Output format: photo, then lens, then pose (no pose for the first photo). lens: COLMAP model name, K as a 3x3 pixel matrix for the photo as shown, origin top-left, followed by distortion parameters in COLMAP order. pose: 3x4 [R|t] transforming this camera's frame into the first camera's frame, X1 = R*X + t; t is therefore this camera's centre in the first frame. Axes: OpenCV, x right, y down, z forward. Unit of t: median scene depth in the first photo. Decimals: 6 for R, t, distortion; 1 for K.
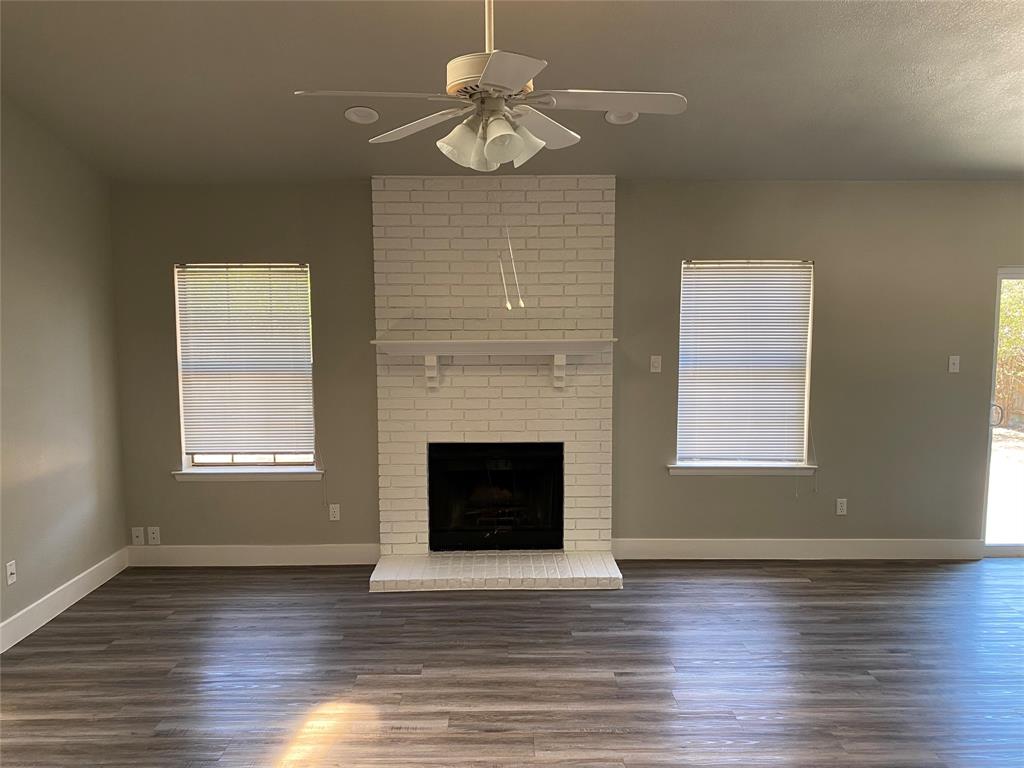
lens RADIAL K [[789.5, 0, 511.3], [0, 789.5, 389.1], [0, 0, 1]] dist [0.033812, -0.053605]
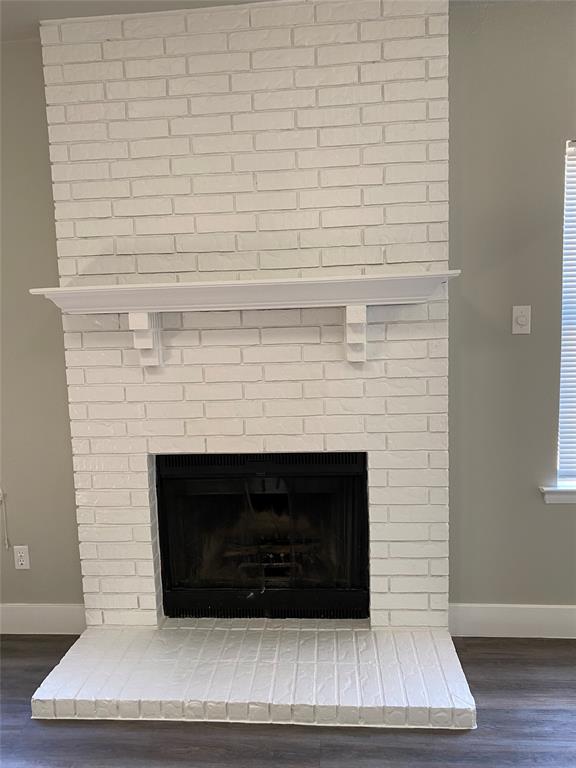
lens RADIAL K [[592.1, 0, 287.4], [0, 592.1, 377.8], [0, 0, 1]] dist [0.033812, -0.053605]
pose [[0.994913, -0.017287, -0.099248, 0.052398], [0.018510, 0.999763, 0.011418, 0.003658], [0.099027, -0.013197, 0.994997, 0.545261]]
